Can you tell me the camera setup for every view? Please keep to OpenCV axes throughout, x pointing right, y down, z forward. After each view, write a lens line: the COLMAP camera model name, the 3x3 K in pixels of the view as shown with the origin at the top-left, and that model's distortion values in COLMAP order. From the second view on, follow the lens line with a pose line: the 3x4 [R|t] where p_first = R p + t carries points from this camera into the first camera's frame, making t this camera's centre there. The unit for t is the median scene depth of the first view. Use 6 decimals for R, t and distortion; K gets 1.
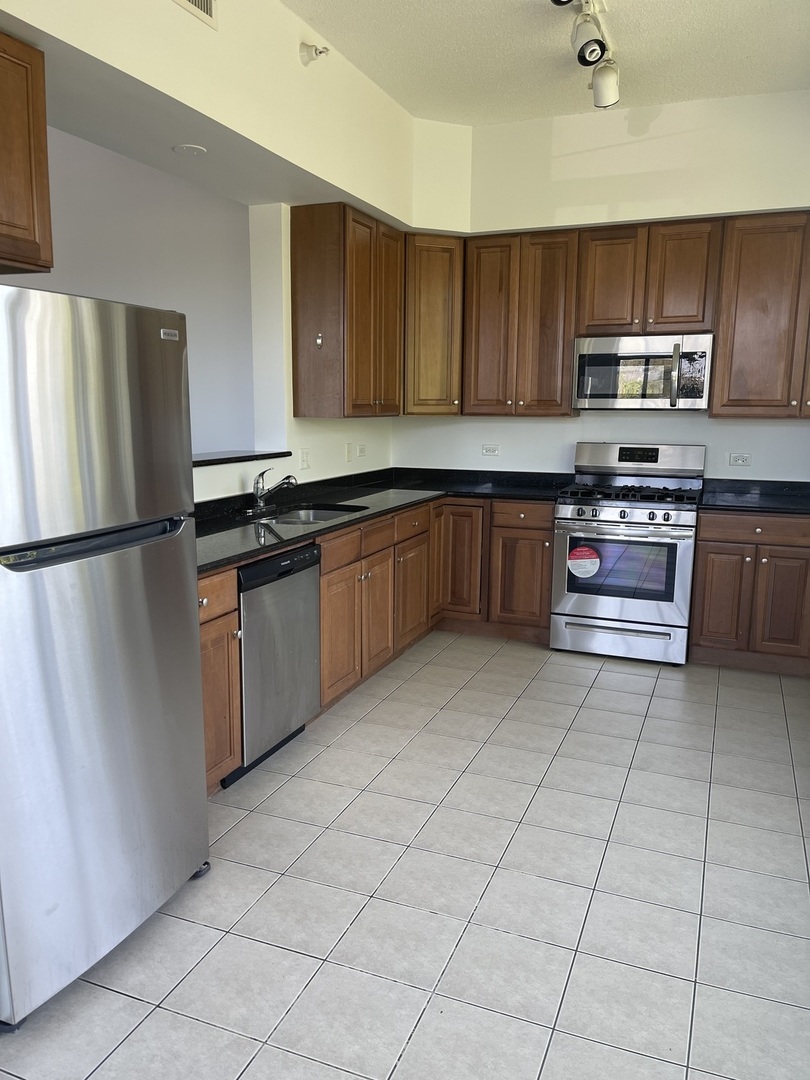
lens RADIAL K [[816.0, 0, 398.6], [0, 816.0, 540.9], [0, 0, 1]] dist [0.069557, -0.073587]
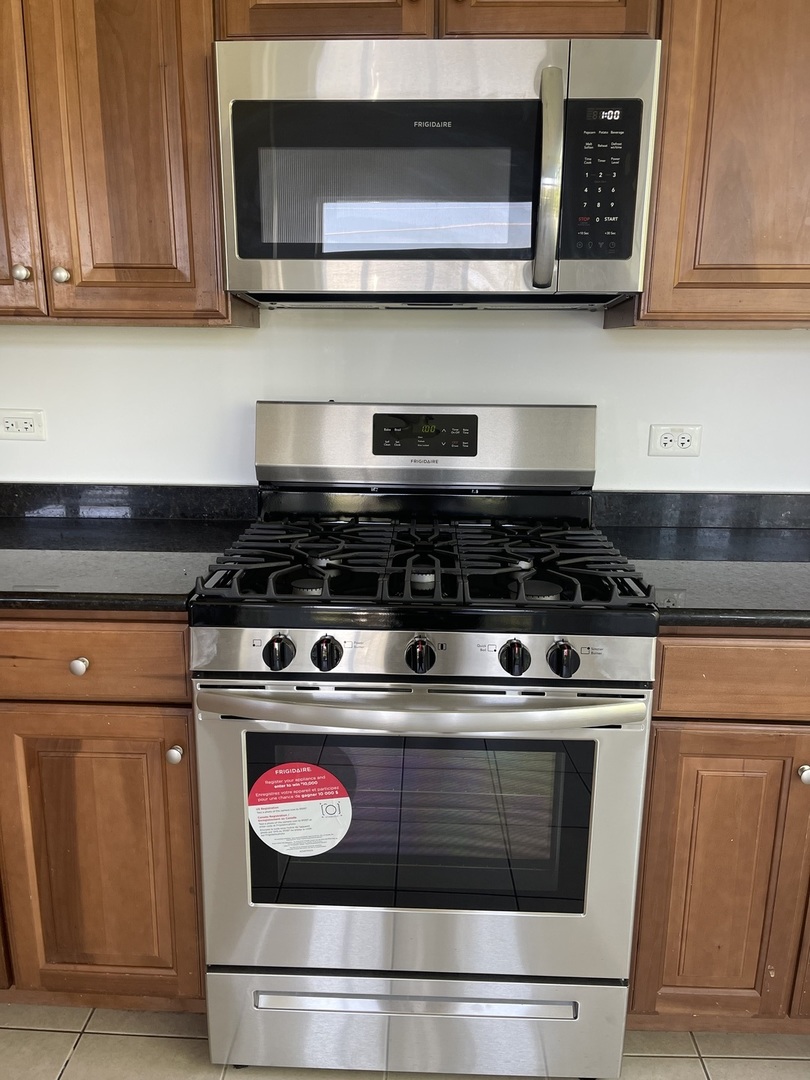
lens RADIAL K [[816.0, 0, 401.4], [0, 816.0, 545.1], [0, 0, 1]] dist [0.069557, -0.073587]
pose [[0.936956, -0.080545, 0.340040, 0.163090], [0.057118, 0.995287, 0.078368, -0.089742], [-0.344749, -0.054005, 0.937140, 0.696652]]
